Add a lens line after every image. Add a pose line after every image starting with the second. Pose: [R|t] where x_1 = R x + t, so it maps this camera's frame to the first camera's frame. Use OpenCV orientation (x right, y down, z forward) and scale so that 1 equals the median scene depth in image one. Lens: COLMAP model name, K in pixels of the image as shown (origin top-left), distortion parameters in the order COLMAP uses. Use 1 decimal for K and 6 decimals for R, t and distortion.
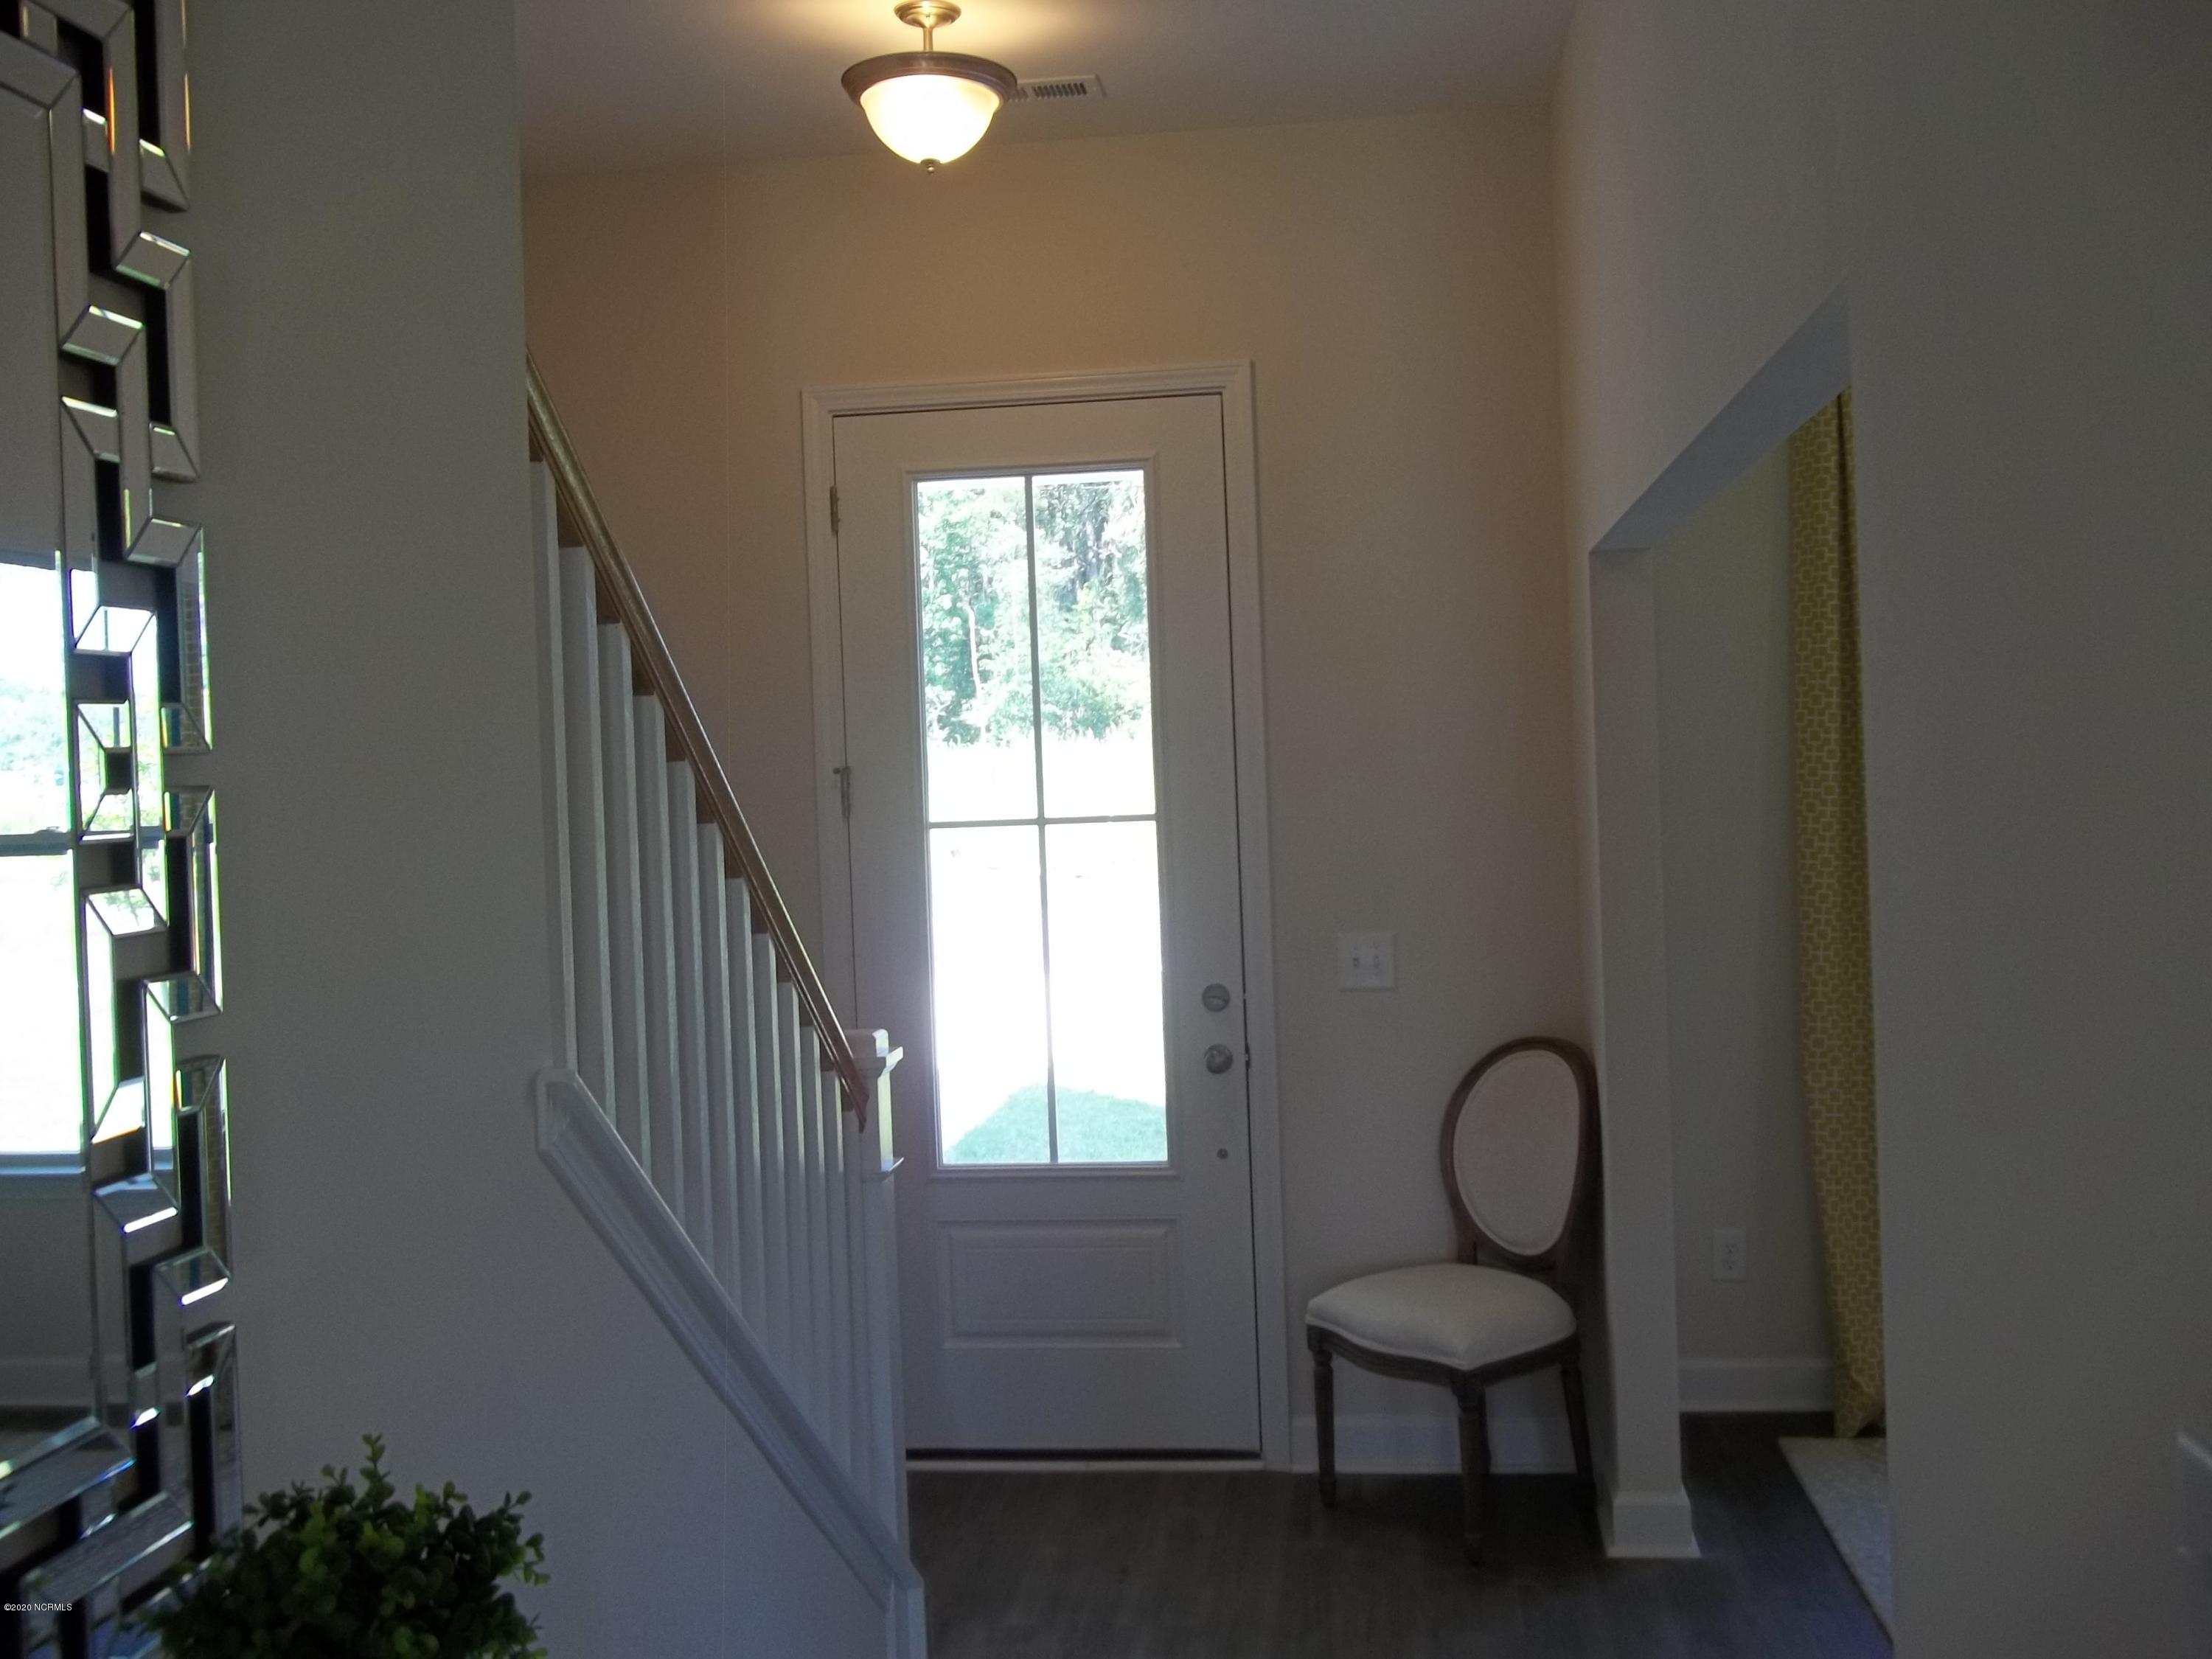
lens RADIAL K [[2120.6, 0, 1106.9], [0, 2120.6, 825.1], [0, 0, 1]] dist [-0.025791, 0.000000]
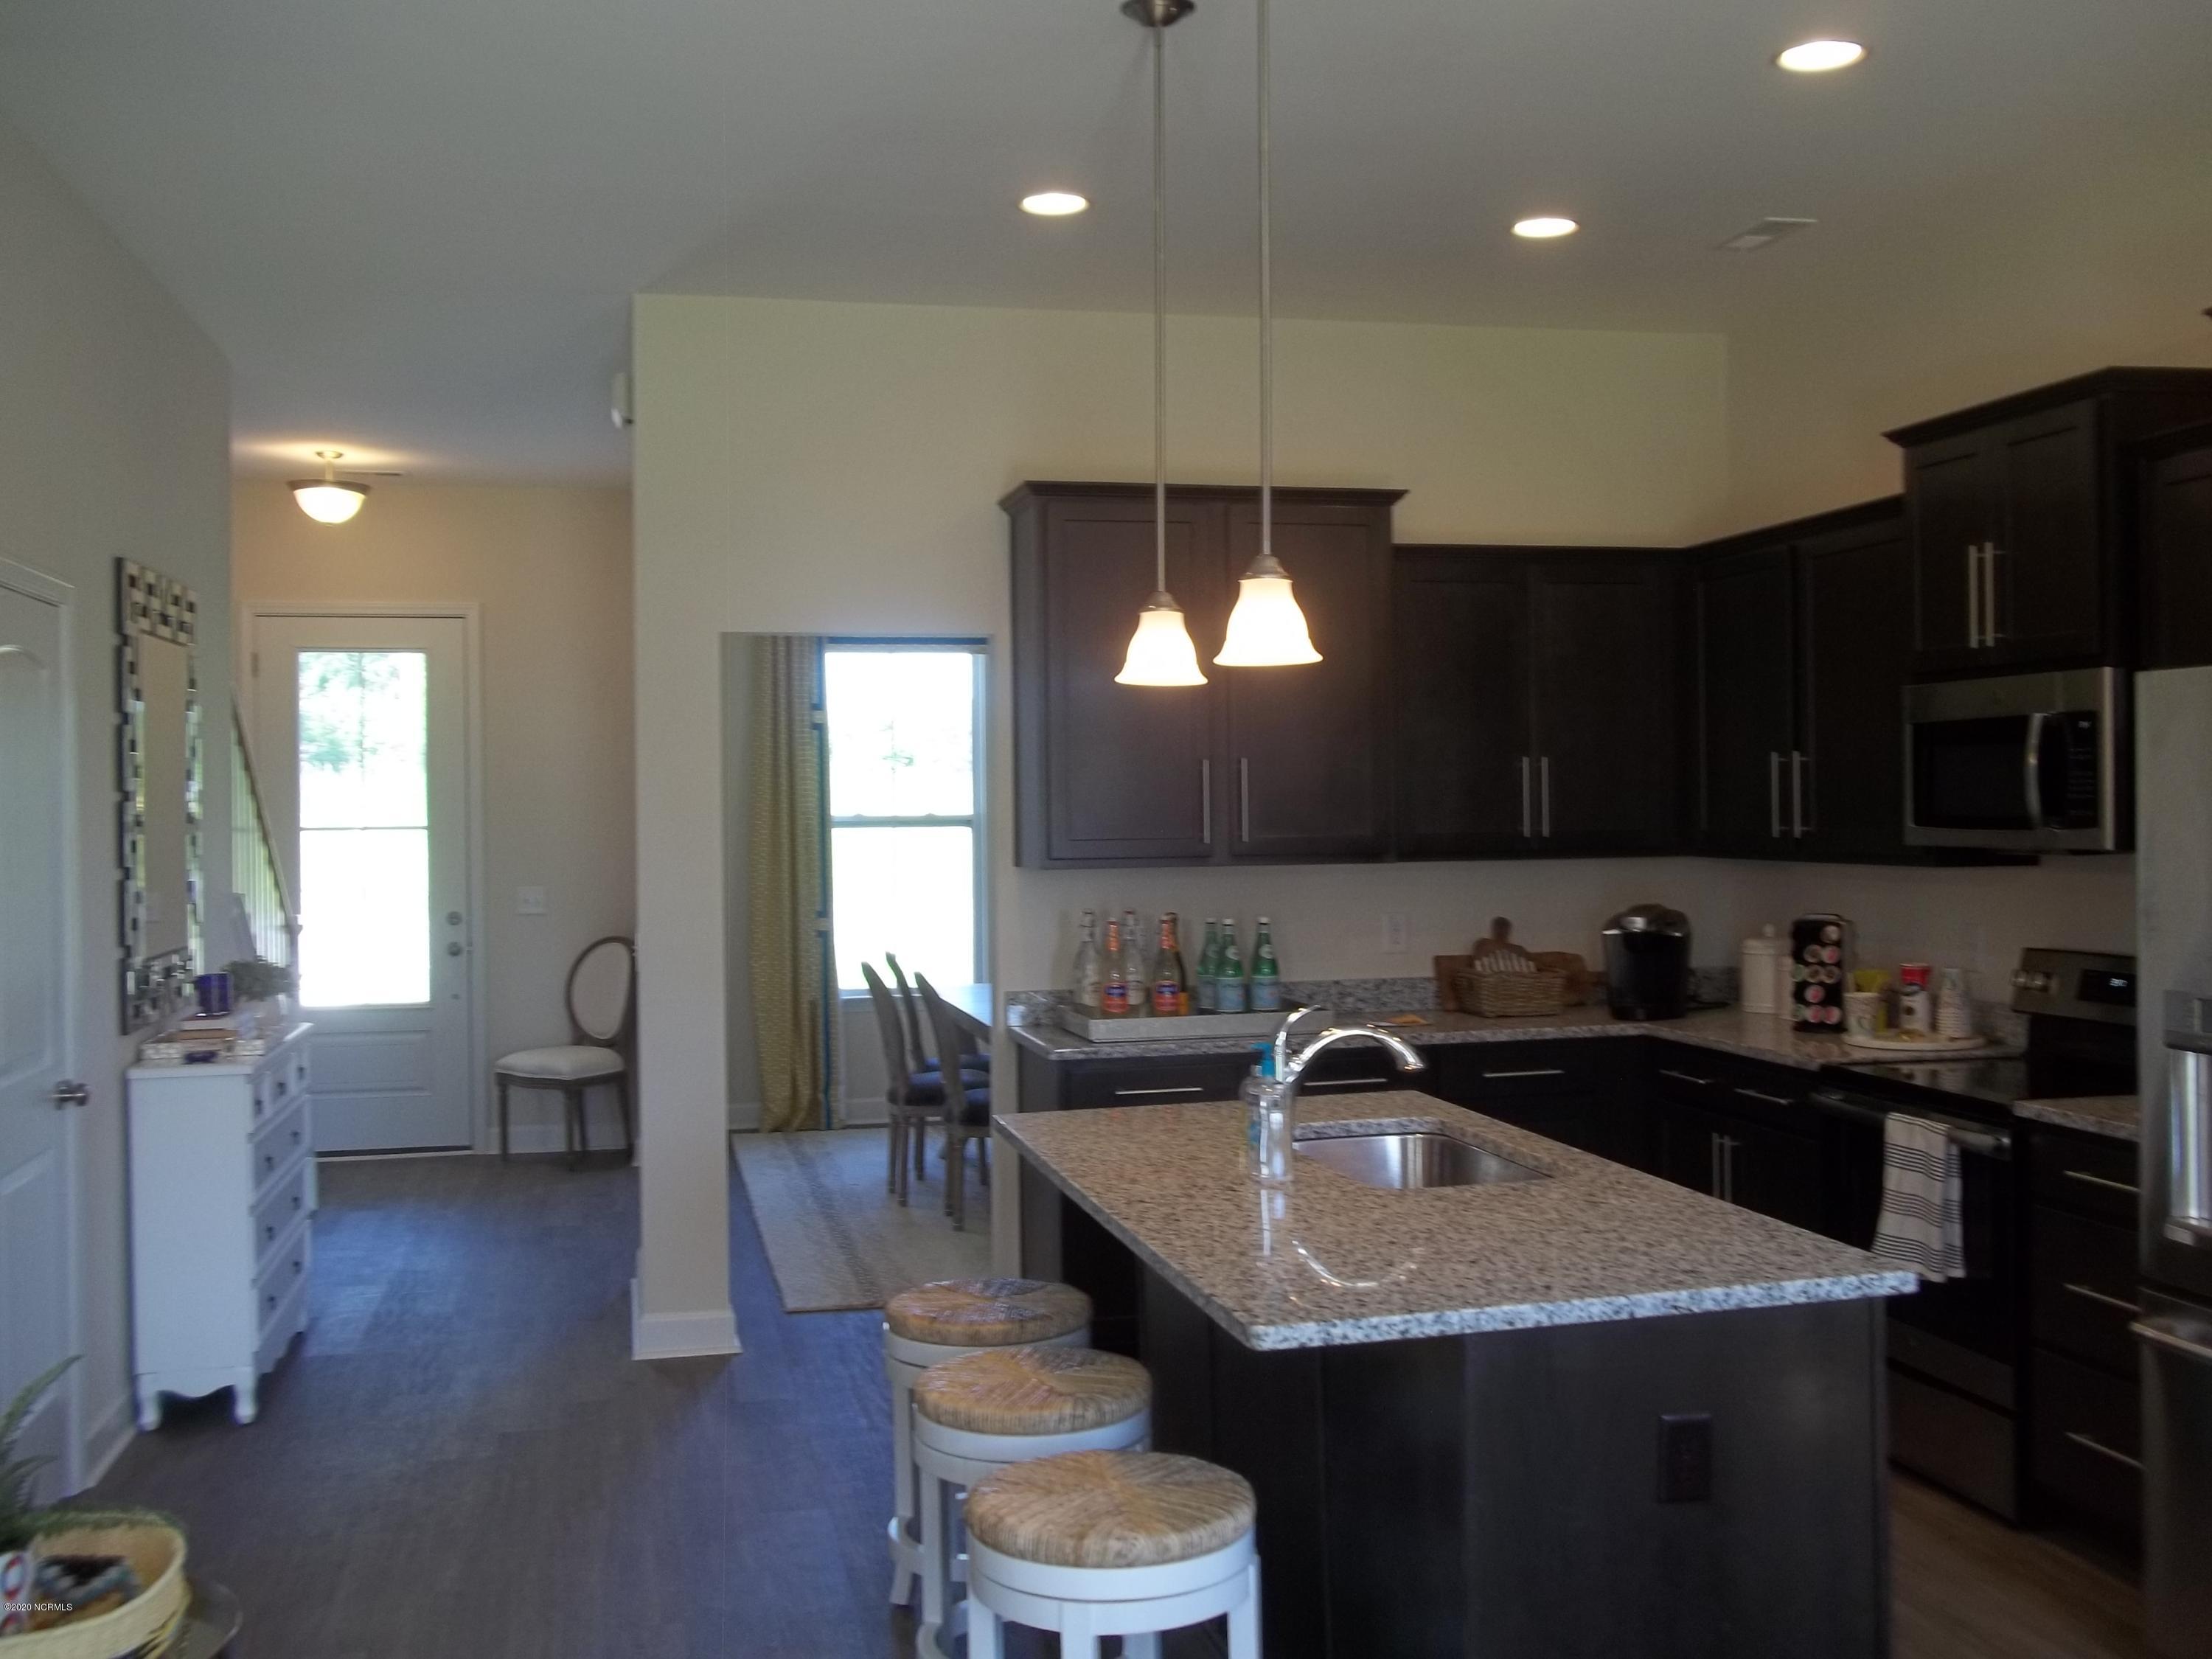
lens RADIAL K [[2120.6, 0, 1097.1], [0, 2120.6, 825.4], [0, 0, 1]] dist [-0.025791, 0.000000]
pose [[0.939801, 0.026675, 0.340680, -0.064089], [-0.019651, 0.999518, -0.024051, 0.029783], [-0.341158, 0.015908, 0.939871, -1.136770]]
